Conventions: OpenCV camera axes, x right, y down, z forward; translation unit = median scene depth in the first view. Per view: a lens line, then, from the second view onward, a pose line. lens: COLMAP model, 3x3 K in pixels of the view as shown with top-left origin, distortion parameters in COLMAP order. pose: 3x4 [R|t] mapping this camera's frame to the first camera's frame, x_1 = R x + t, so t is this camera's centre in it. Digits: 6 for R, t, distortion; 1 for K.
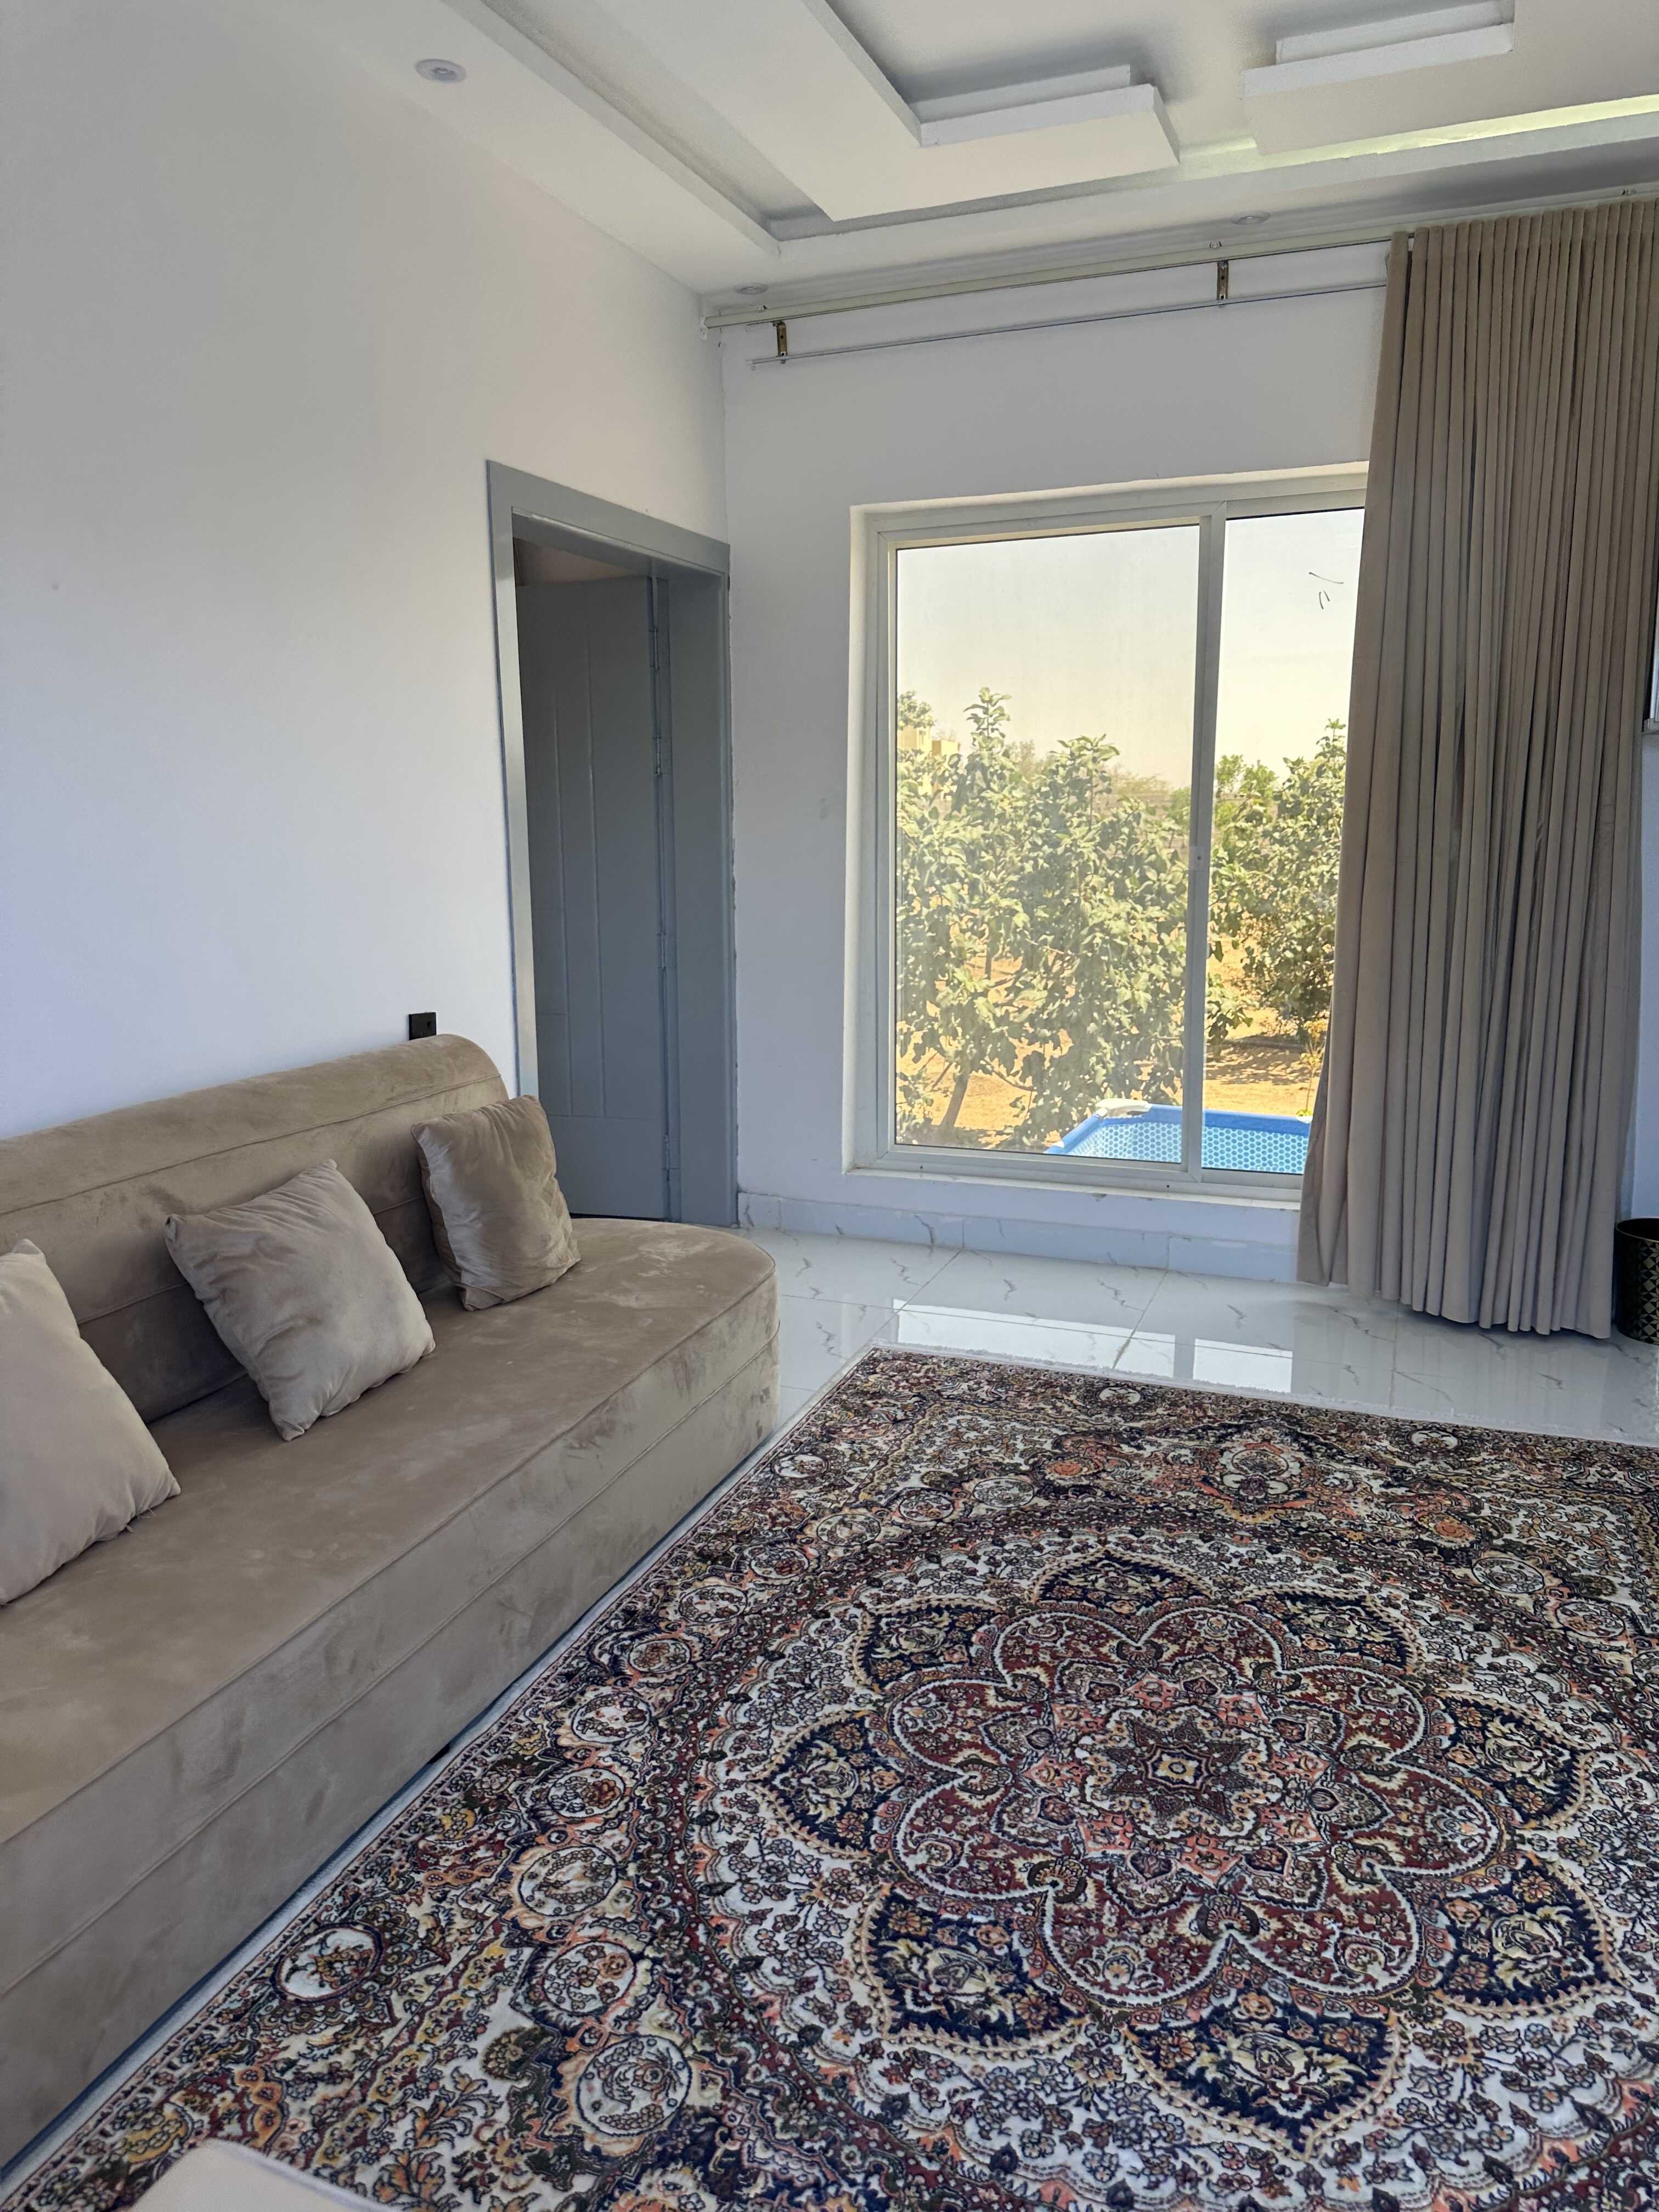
lens RADIAL K [[1548.3, 0, 830.8], [0, 1548.3, 1105.1], [0, 0, 1]] dist [0.021193, -0.044045]
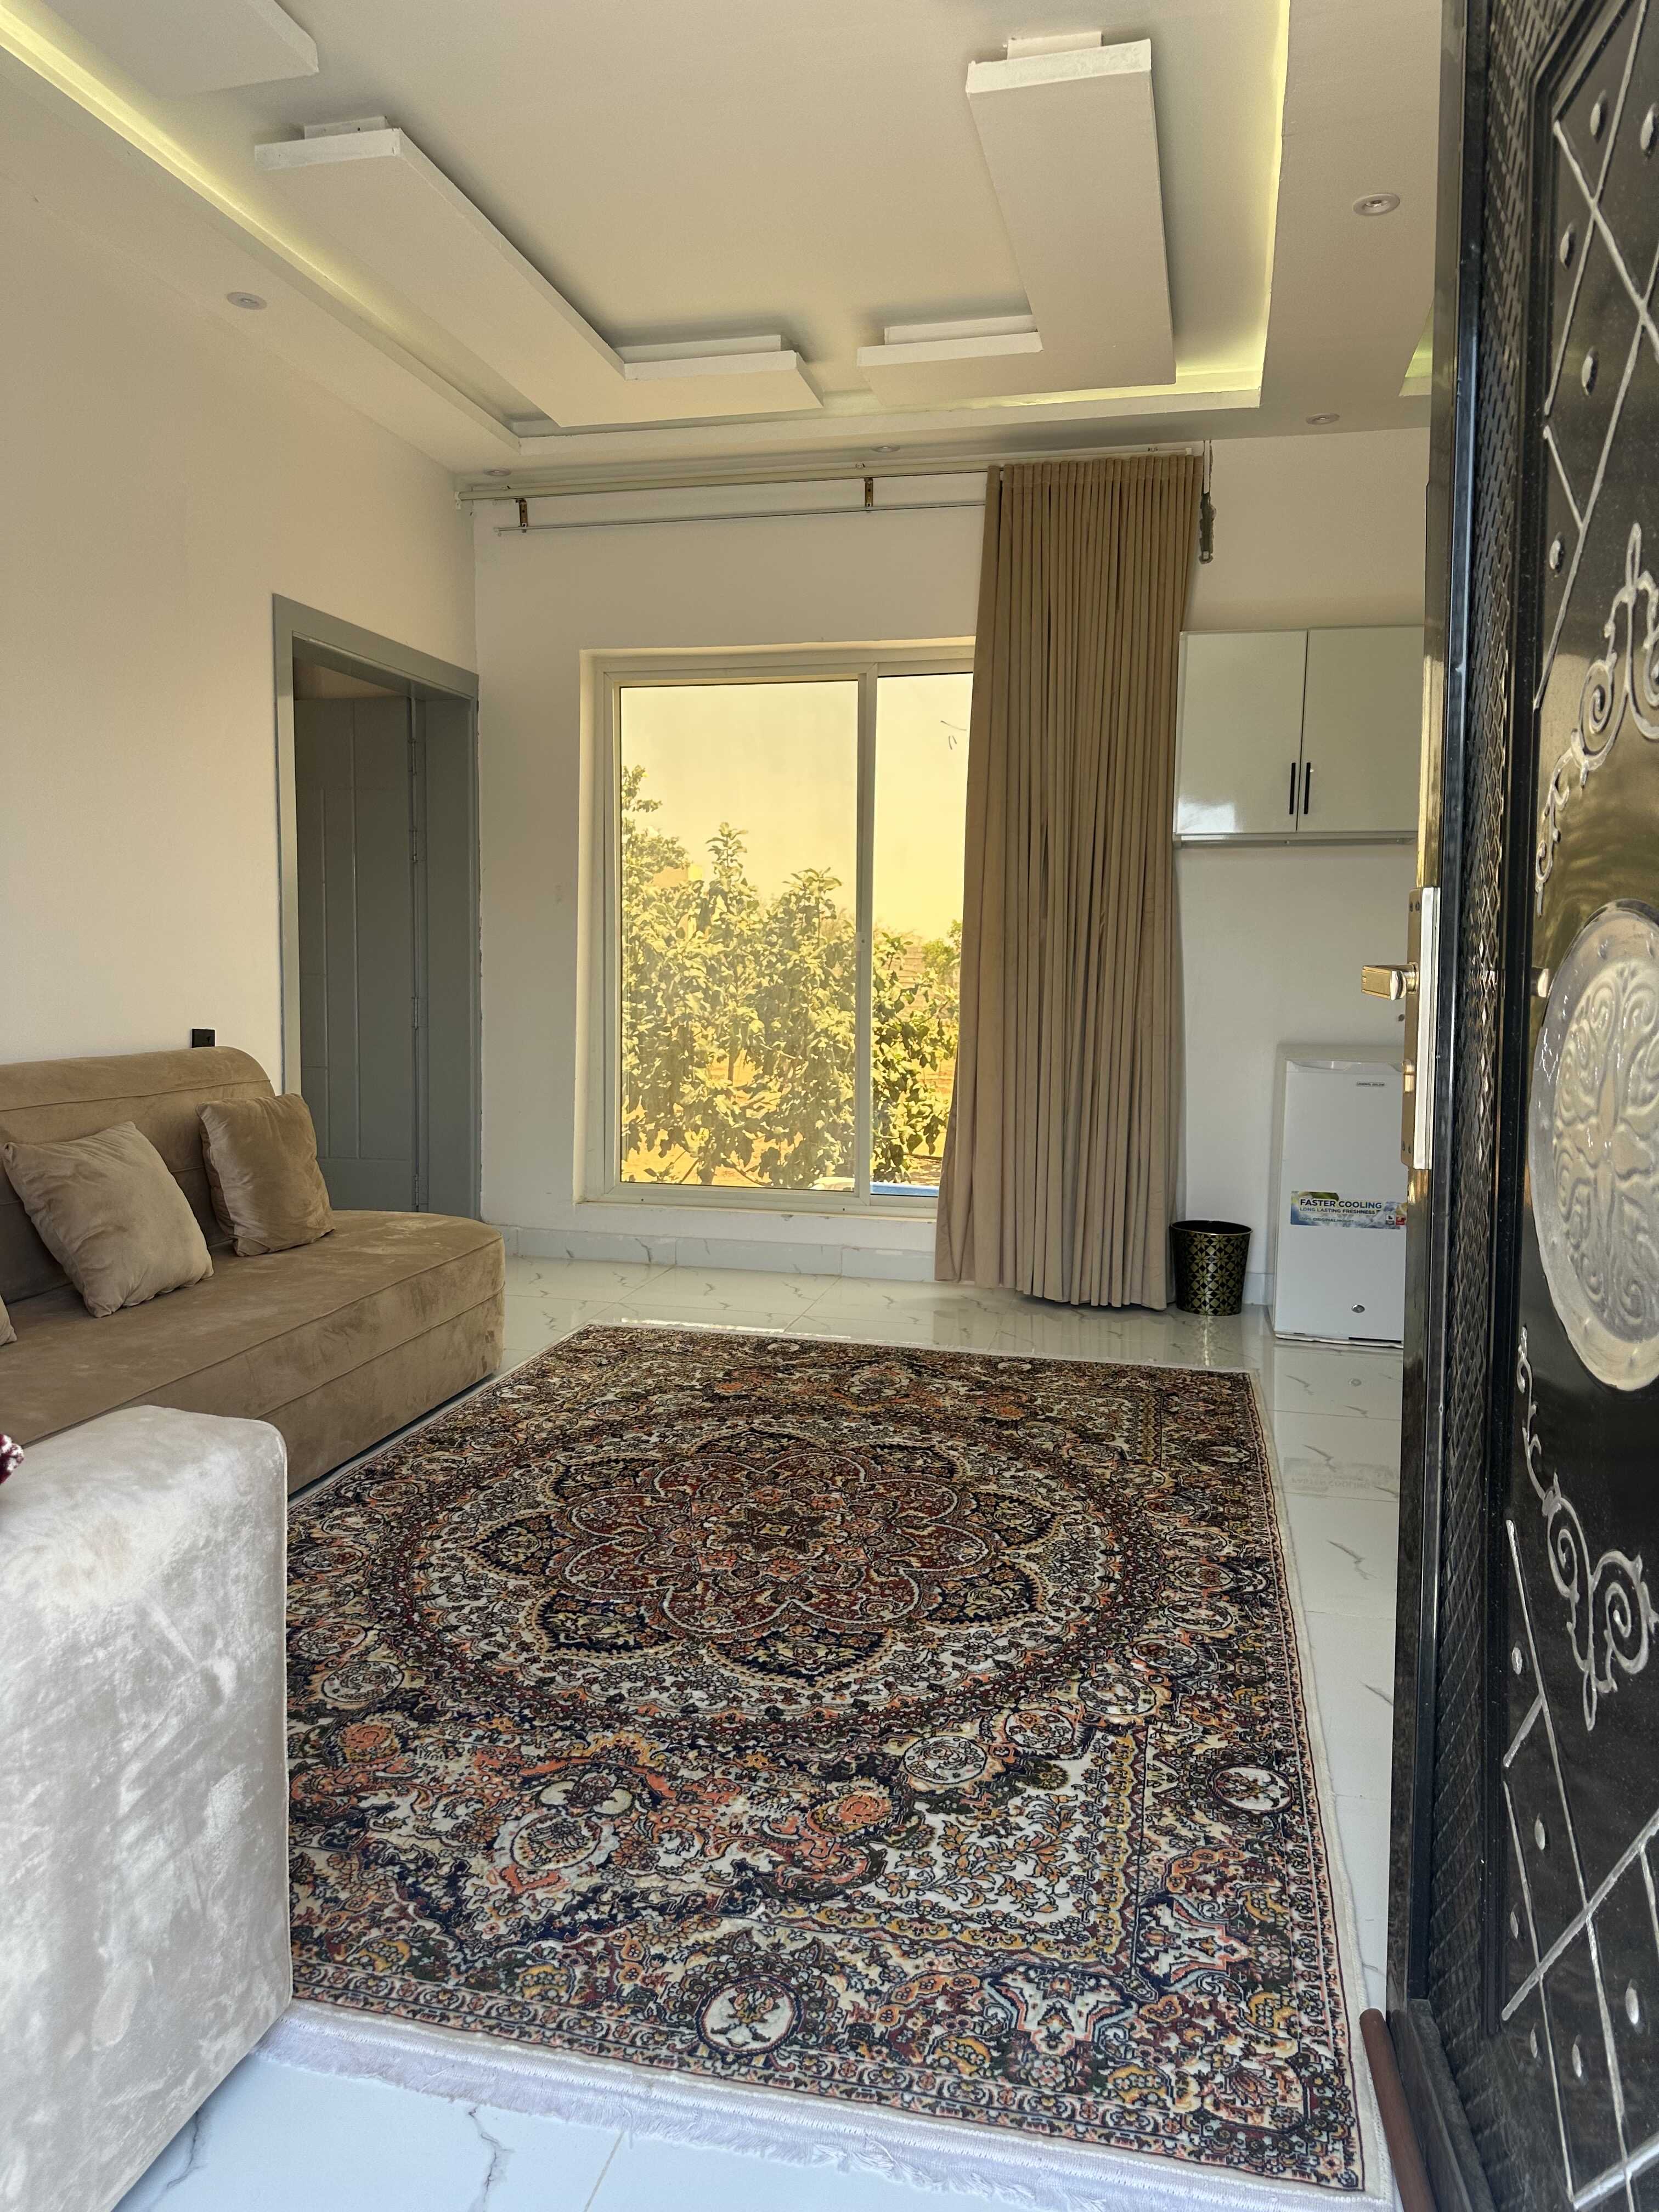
lens RADIAL K [[1531.9, 0, 842.1], [0, 1531.9, 1112.2], [0, 0, 1]] dist [0.057880, -0.089310]
pose [[0.988057, 0.007373, 0.153910, 0.065418], [0.006210, 0.996138, -0.087586, 0.170043], [-0.153962, 0.087496, 0.984195, -0.391221]]
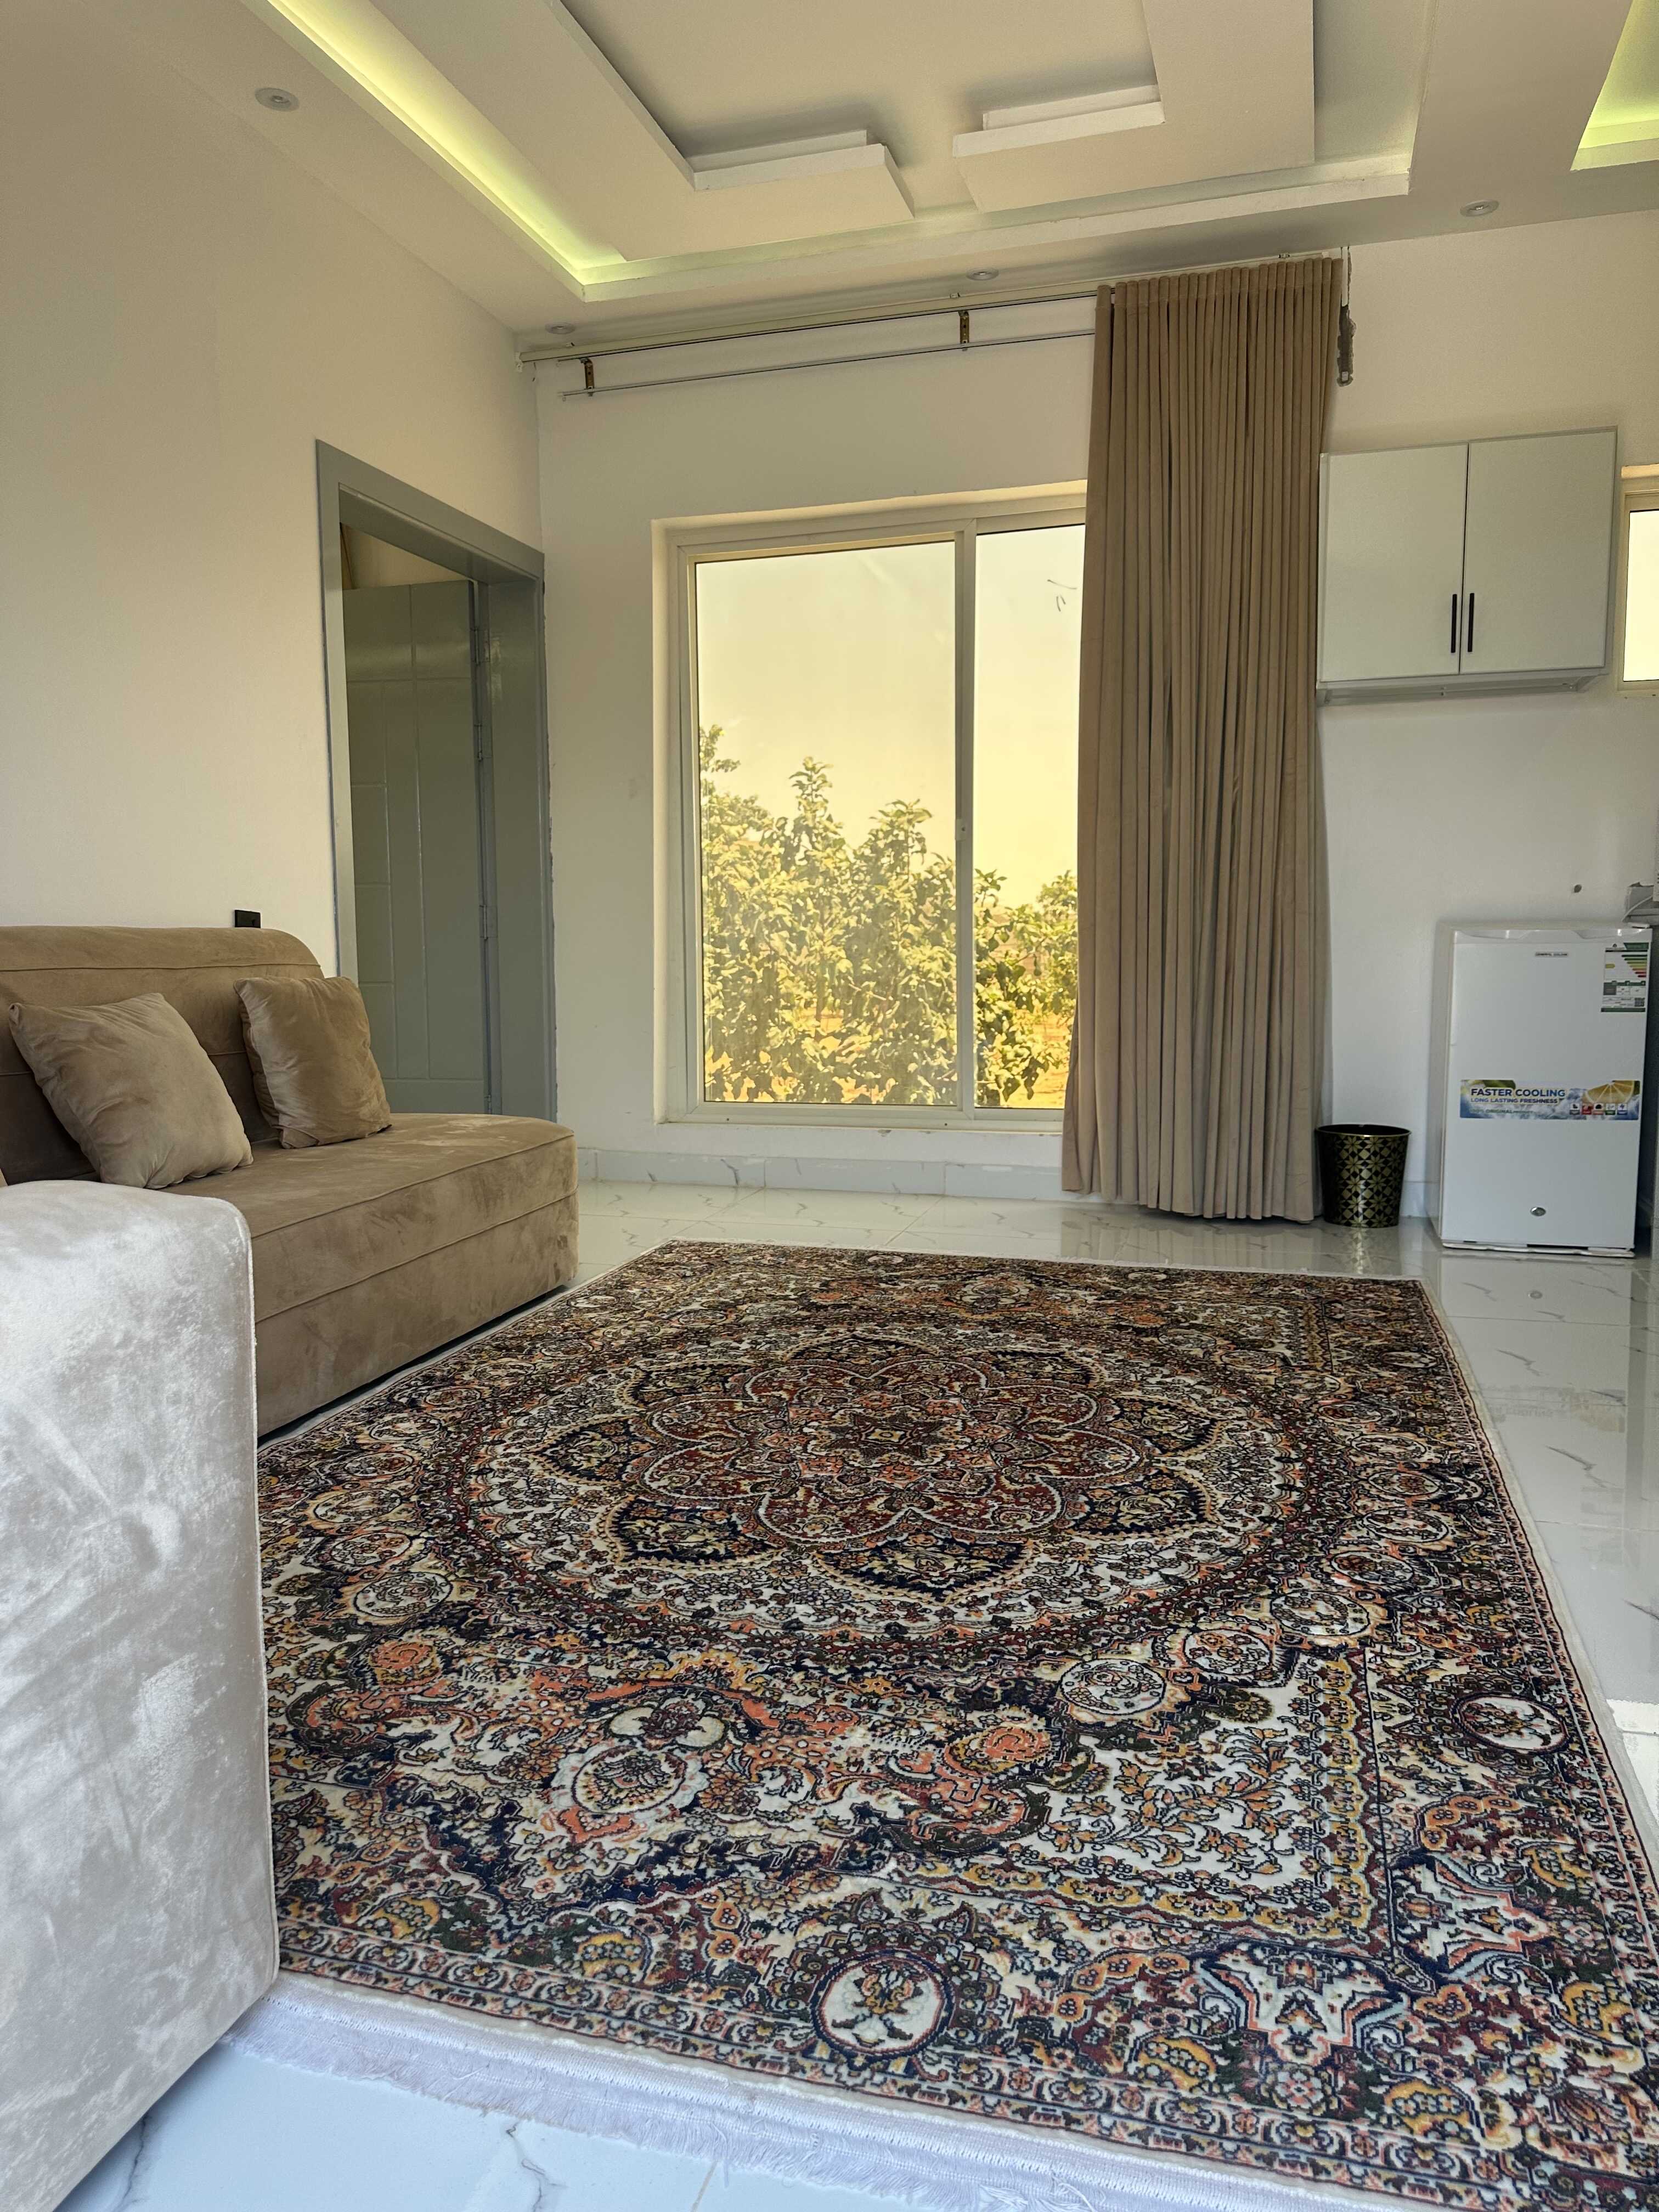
lens RADIAL K [[1531.9, 0, 842.1], [0, 1531.9, 1112.2], [0, 0, 1]] dist [0.057880, -0.089310]
pose [[0.995180, -0.009925, 0.097565, 0.073496], [0.017286, 0.997041, -0.074900, 0.259569], [-0.096533, 0.076226, 0.992407, -0.188293]]
